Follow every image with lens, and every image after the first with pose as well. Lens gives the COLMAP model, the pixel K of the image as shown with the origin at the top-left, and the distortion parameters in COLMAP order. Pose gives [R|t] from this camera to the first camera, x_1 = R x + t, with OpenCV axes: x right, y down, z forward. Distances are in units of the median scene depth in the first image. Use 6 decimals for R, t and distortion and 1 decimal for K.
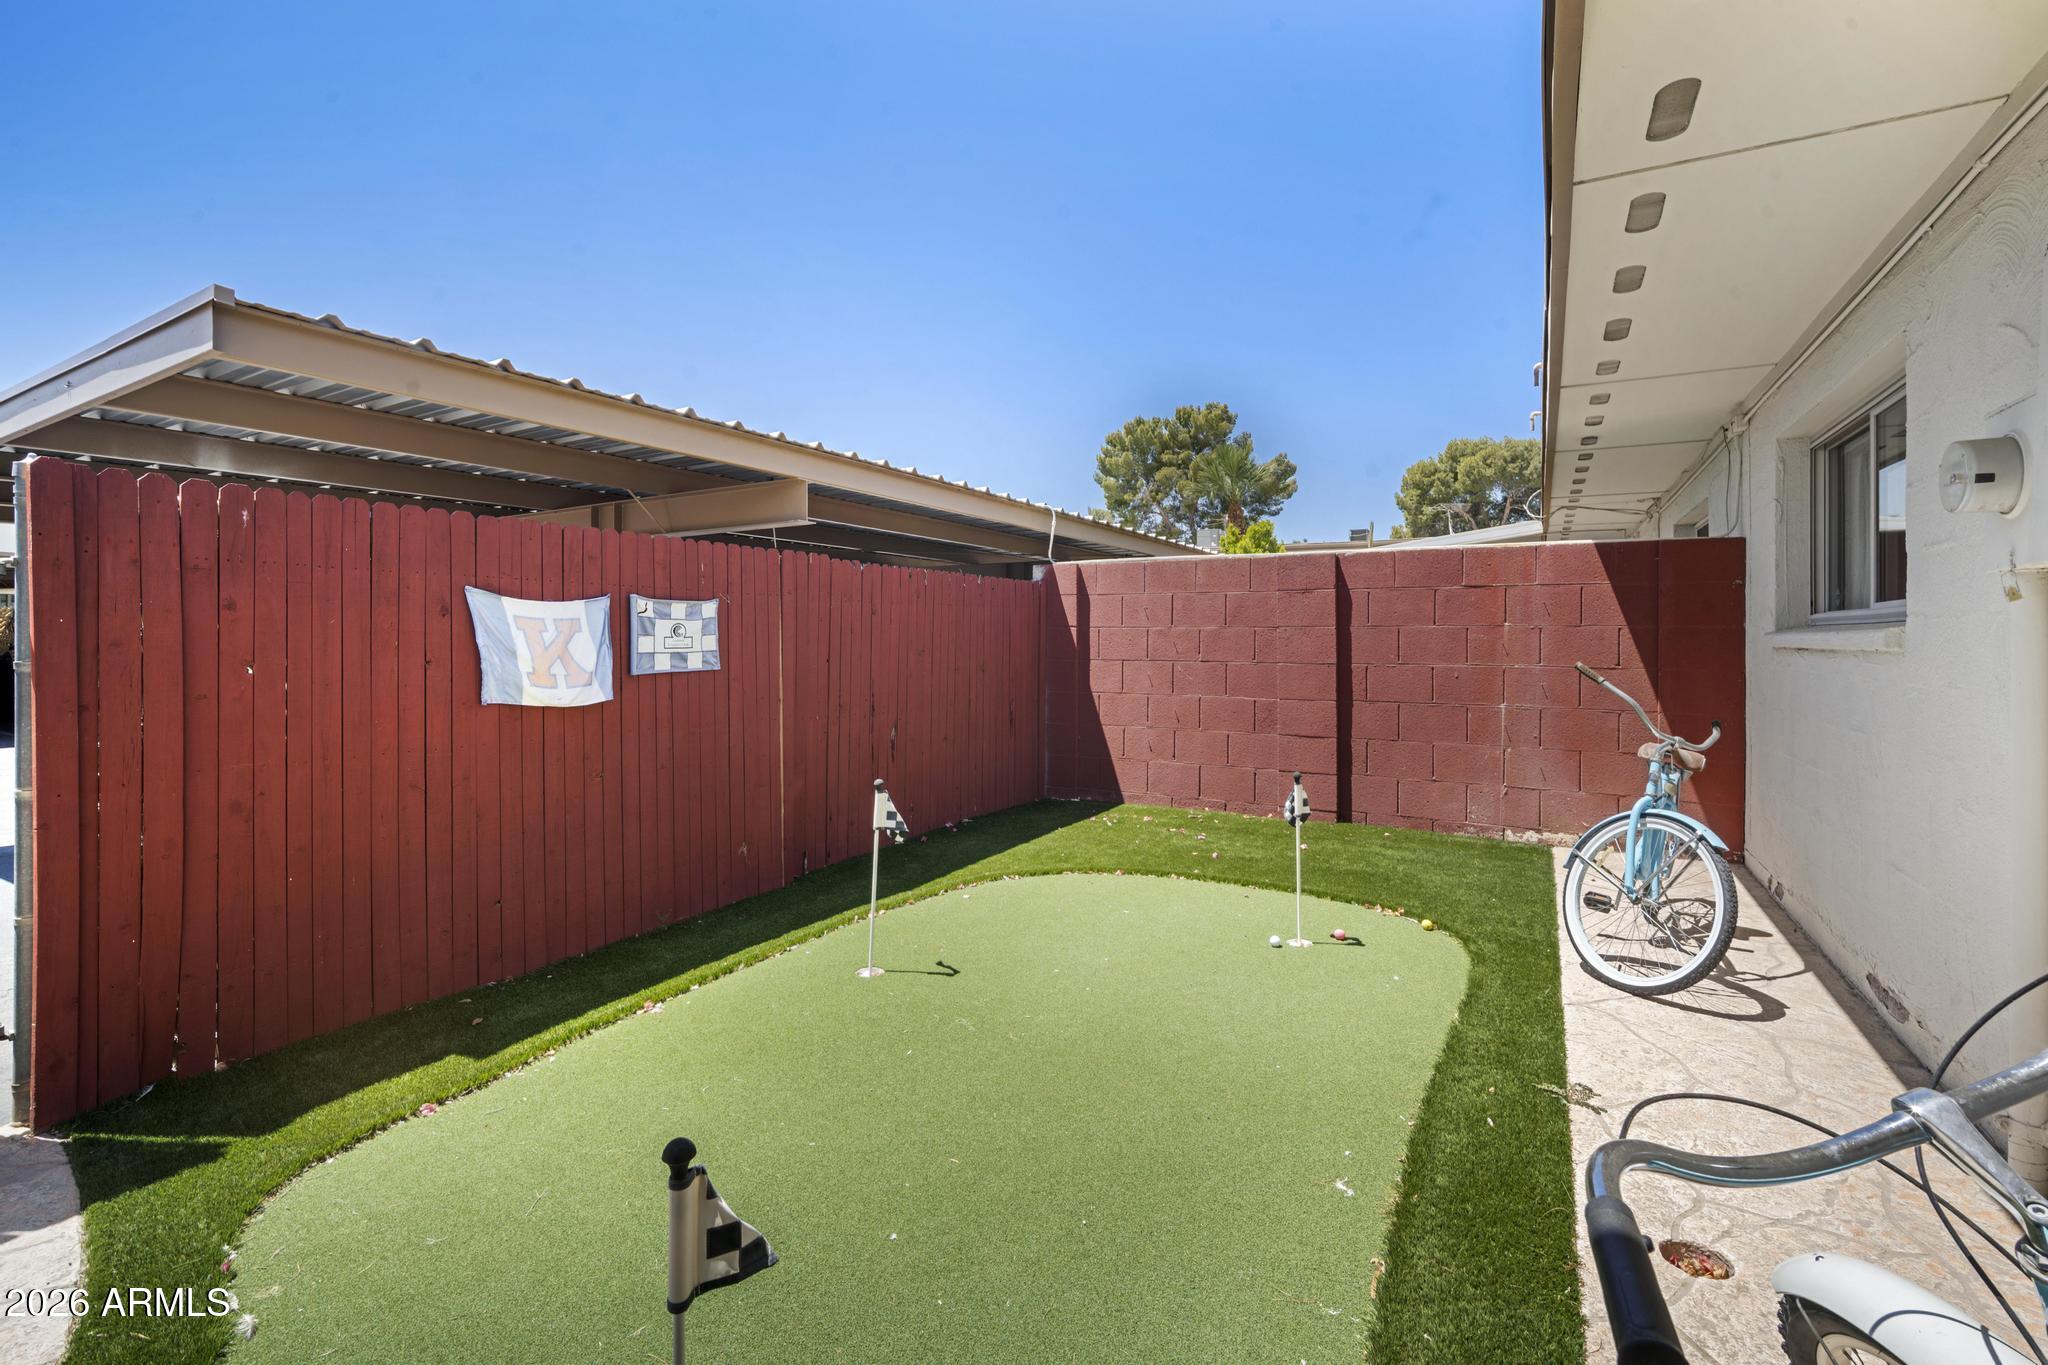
lens RADIAL K [[911.0, 0, 1024.3], [0, 911.0, 632.1], [0, 0, 1]] dist [-0.018923, 0.006928]
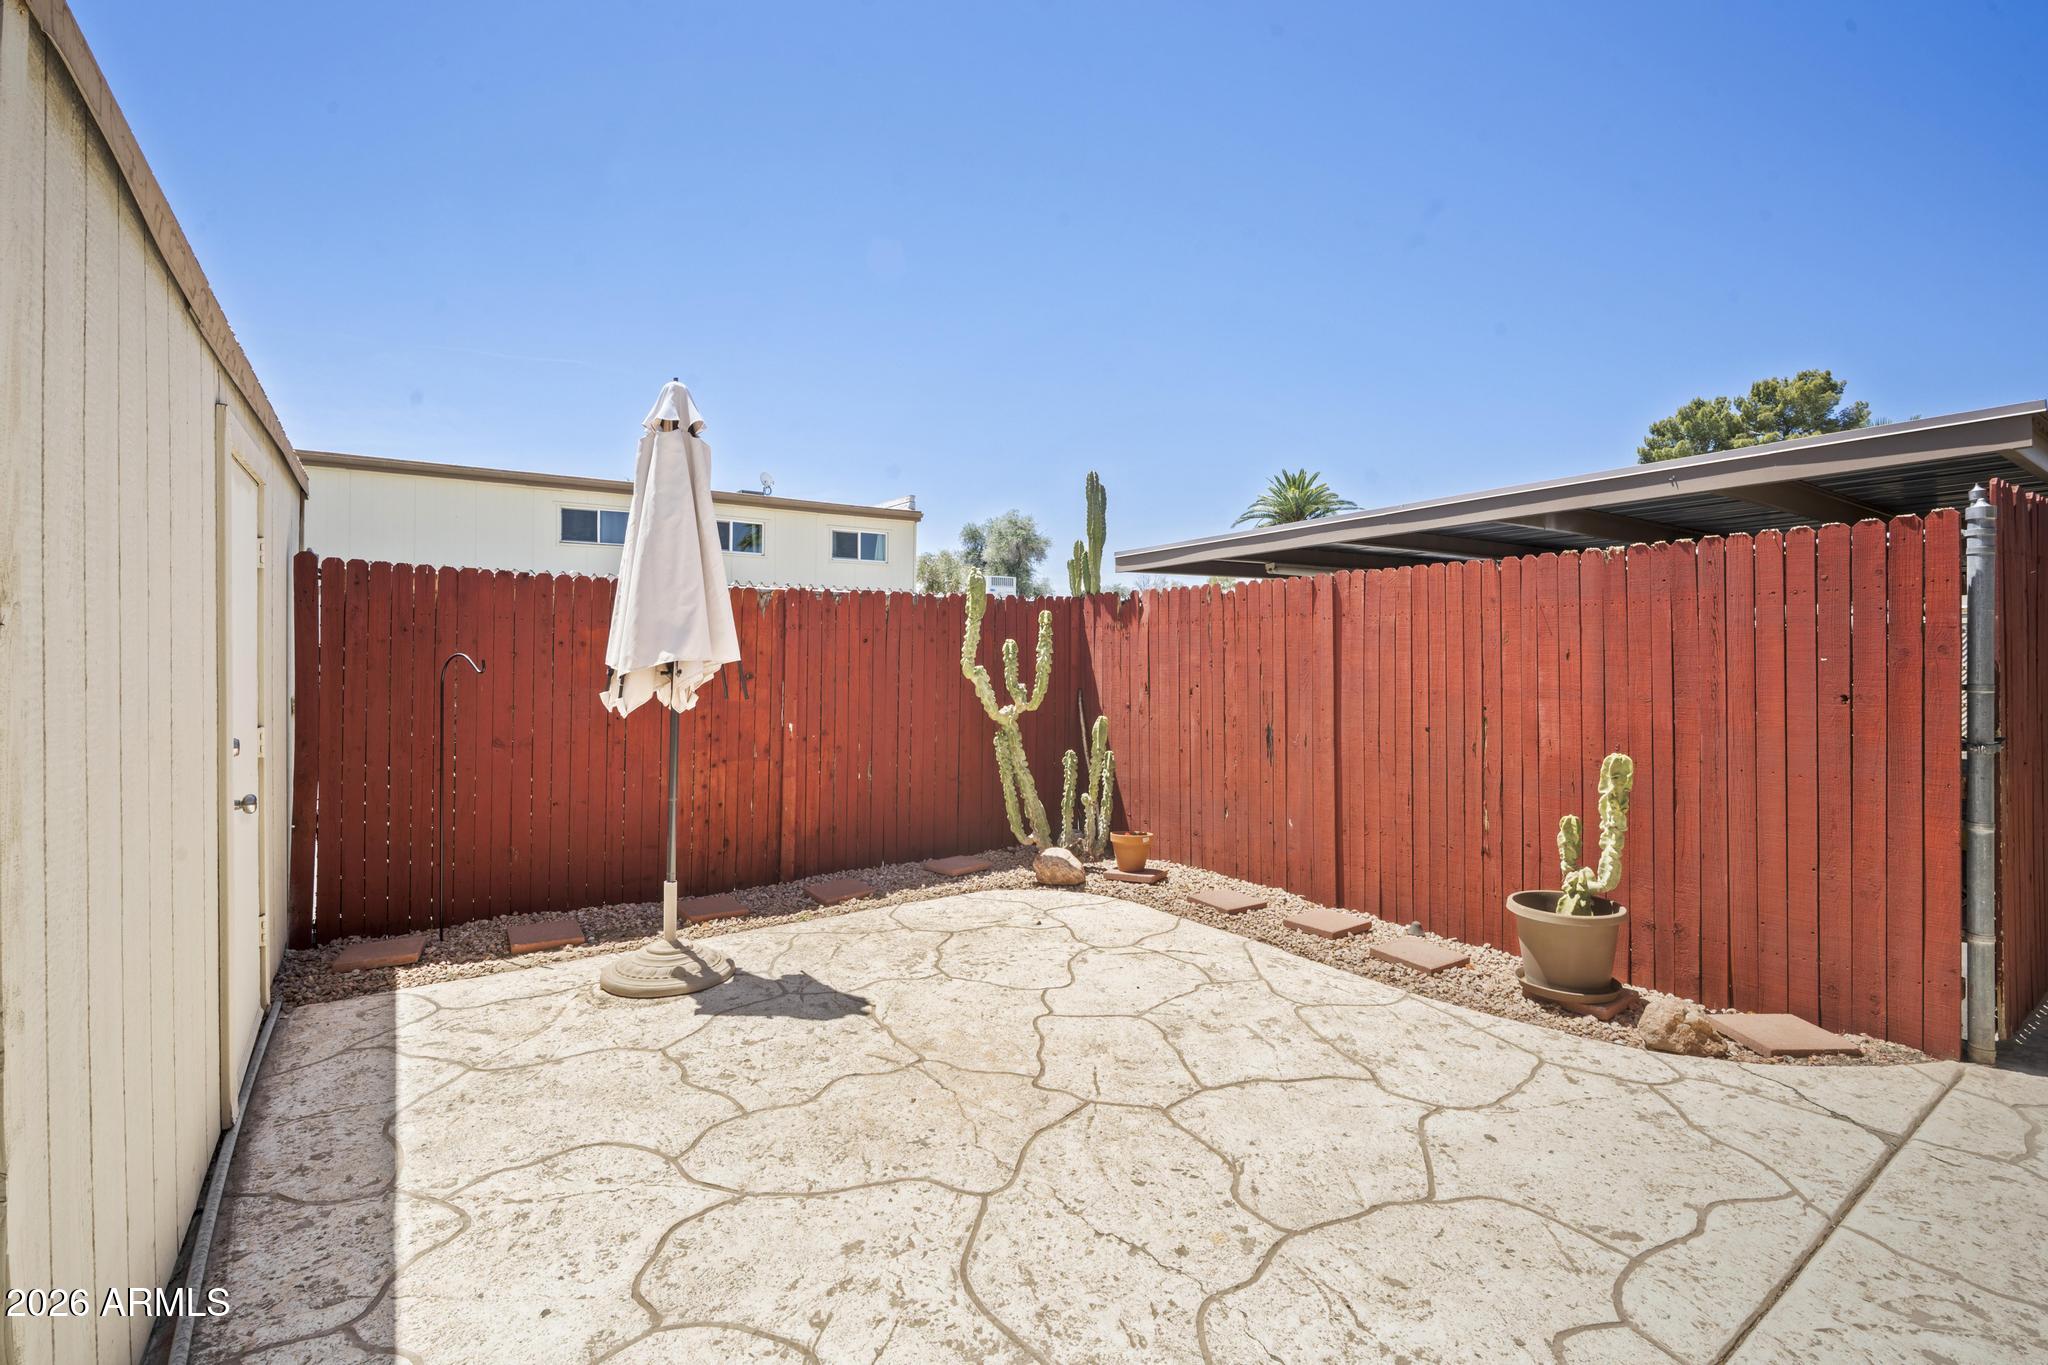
lens RADIAL K [[905.3, 0, 1031.8], [0, 905.3, 653.1], [0, 0, 1]] dist [-0.000045, 0.000059]
pose [[0.907686, -0.002173, -0.419644, -0.848918], [0.003966, 0.999986, 0.003402, -0.003757], [0.419630, -0.004752, 0.907683, -0.450729]]
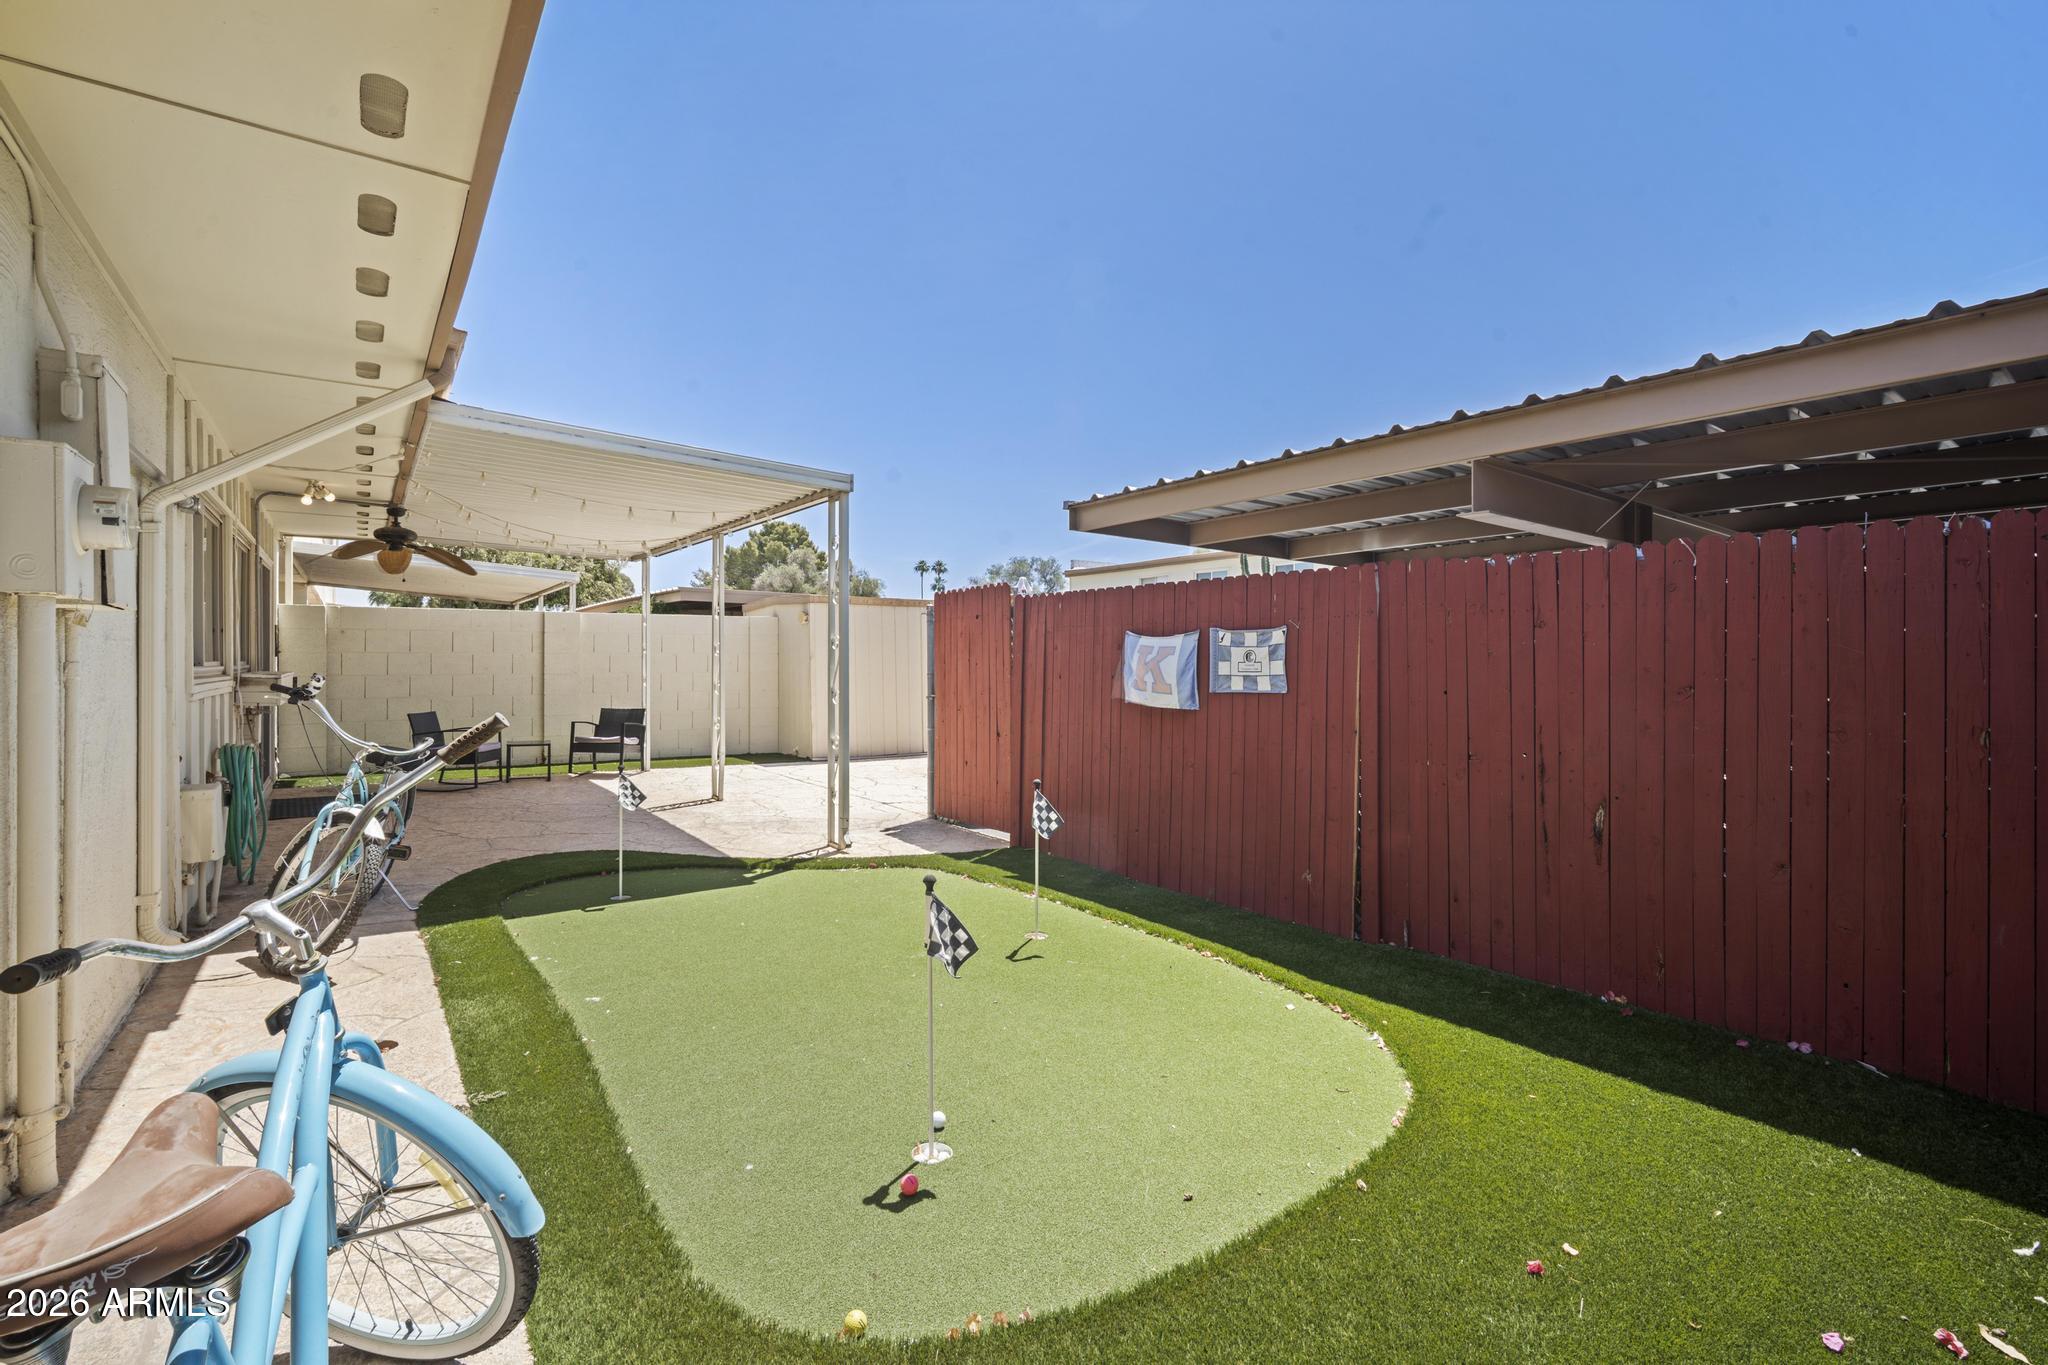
lens RADIAL K [[903.1, 0, 1015.8], [0, 903.1, 667.3], [0, 0, 1]] dist [-0.011979, 0.001003]
pose [[-0.408322, 0.002852, -0.912833, 0.568583], [0.002985, 0.999994, 0.001789, 0.006605], [0.912833, -0.001995, -0.408328, 0.881809]]
